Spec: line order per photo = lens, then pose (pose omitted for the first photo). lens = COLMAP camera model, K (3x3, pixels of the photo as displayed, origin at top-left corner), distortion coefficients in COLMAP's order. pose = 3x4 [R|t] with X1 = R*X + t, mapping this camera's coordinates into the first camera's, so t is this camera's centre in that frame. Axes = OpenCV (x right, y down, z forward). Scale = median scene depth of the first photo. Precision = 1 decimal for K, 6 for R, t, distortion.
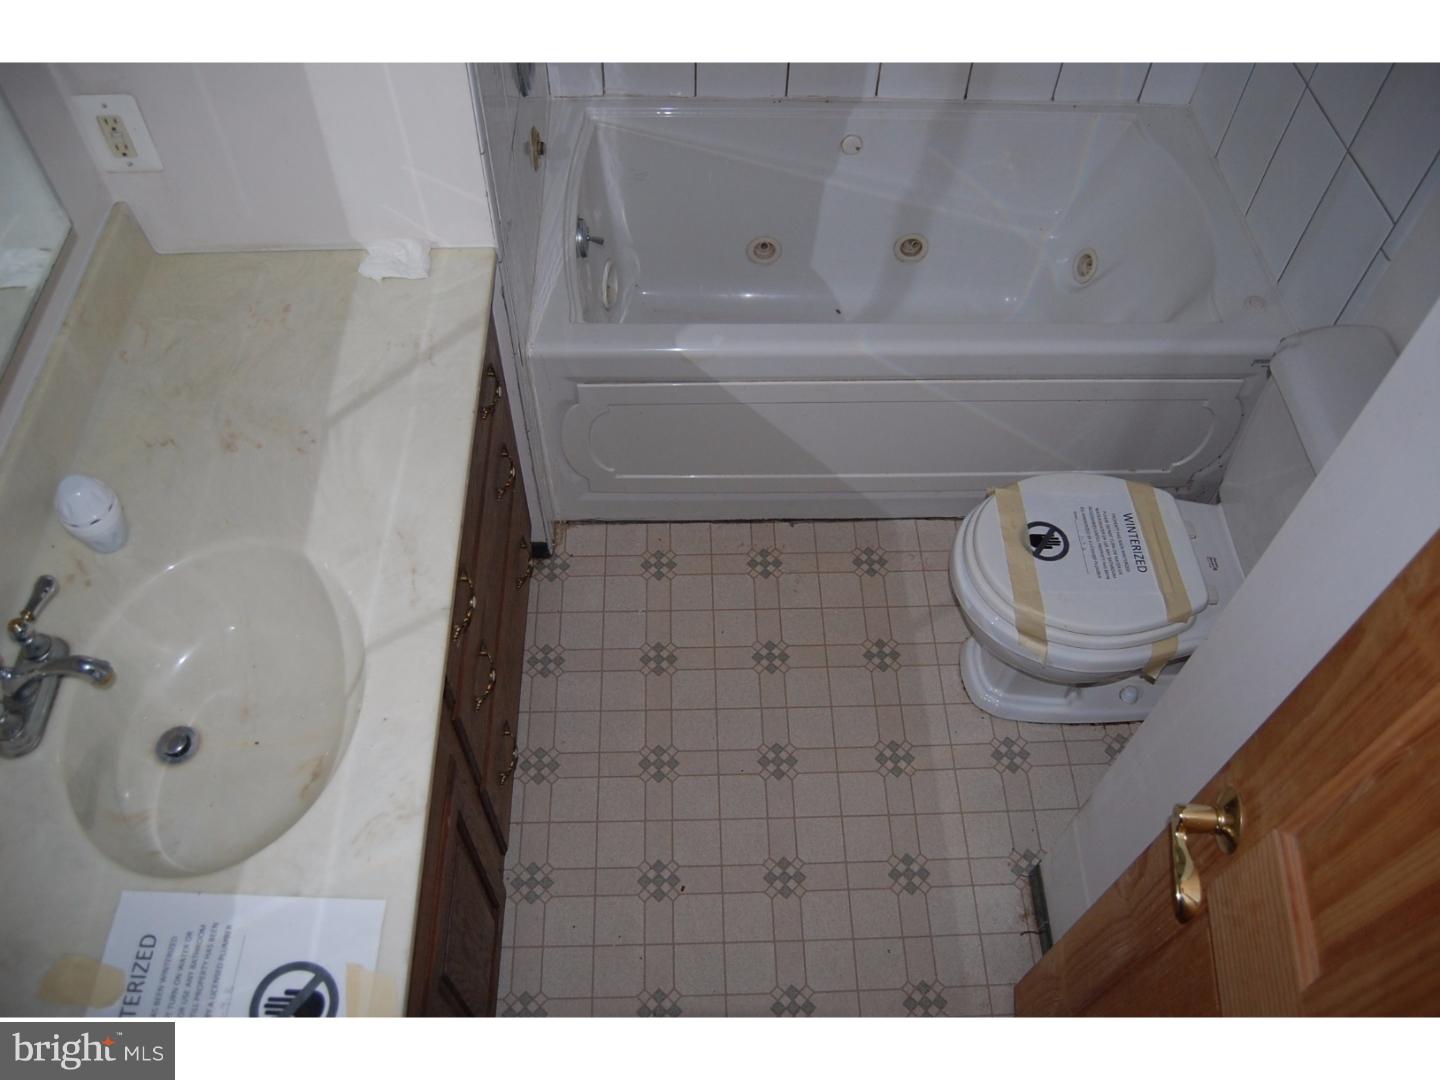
lens RADIAL K [[1120.3, 0, 717.4], [0, 1120.3, 538.1], [0, 0, 1]] dist [-0.095494, 0.031634]
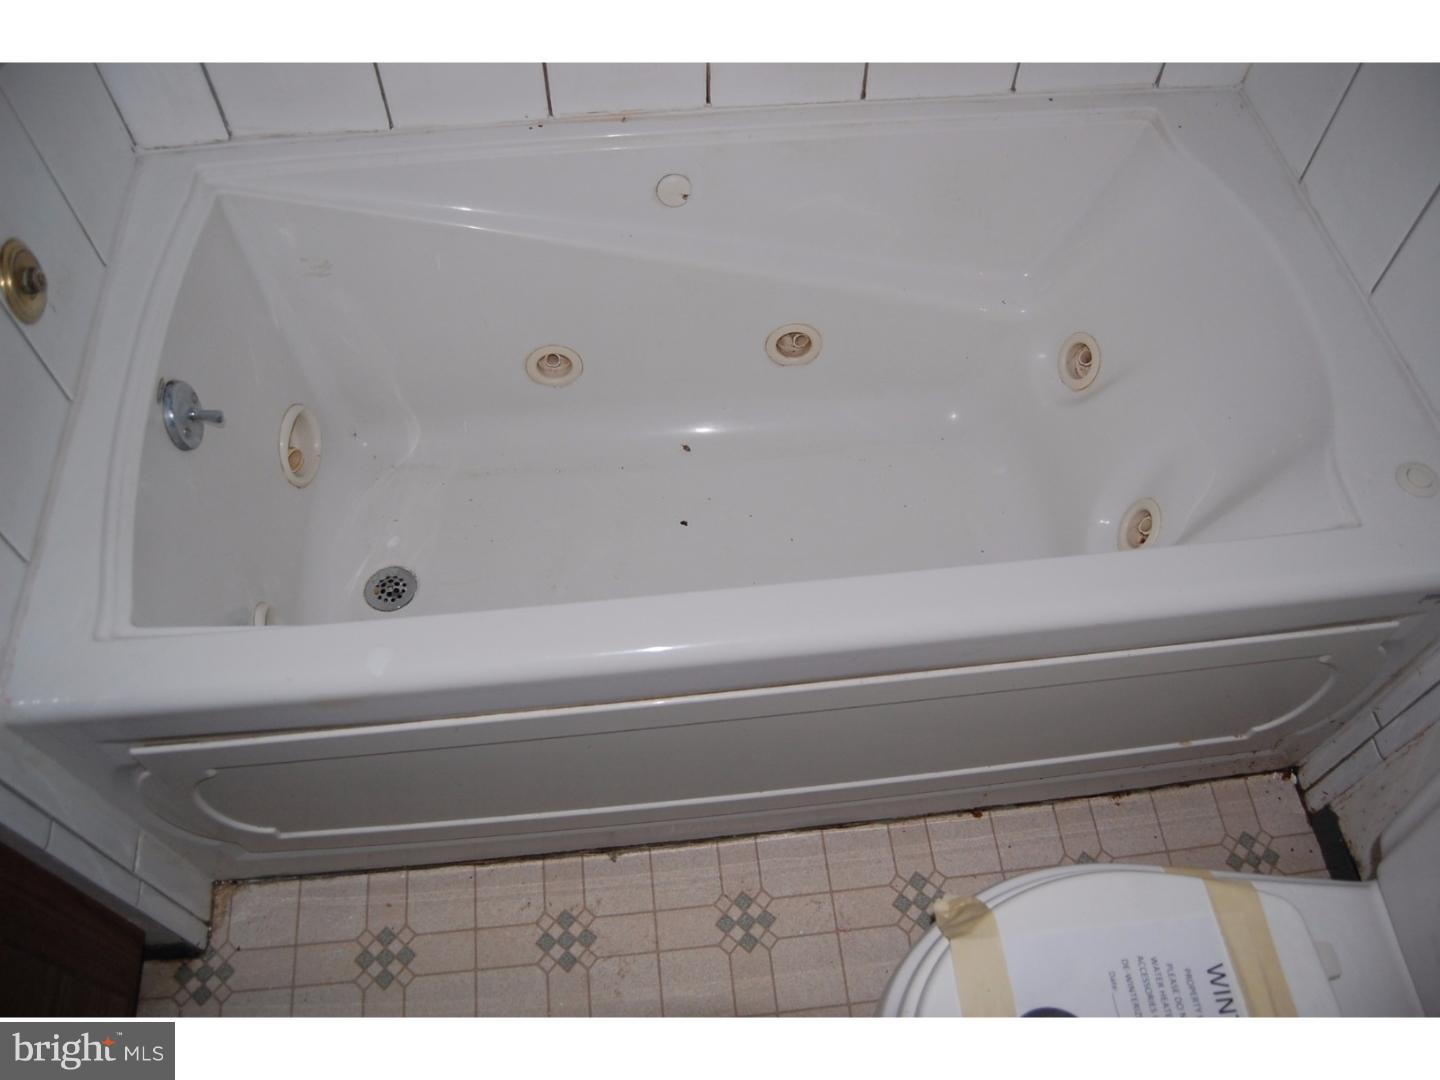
lens RADIAL K [[1120.3, 0, 721.2], [0, 1120.3, 539.2], [0, 0, 1]] dist [-0.095494, 0.031634]
pose [[0.996866, -0.072505, 0.031645, 0.118246], [0.071195, 0.996630, 0.040732, -0.201004], [-0.034492, -0.038351, 0.998669, 0.422267]]
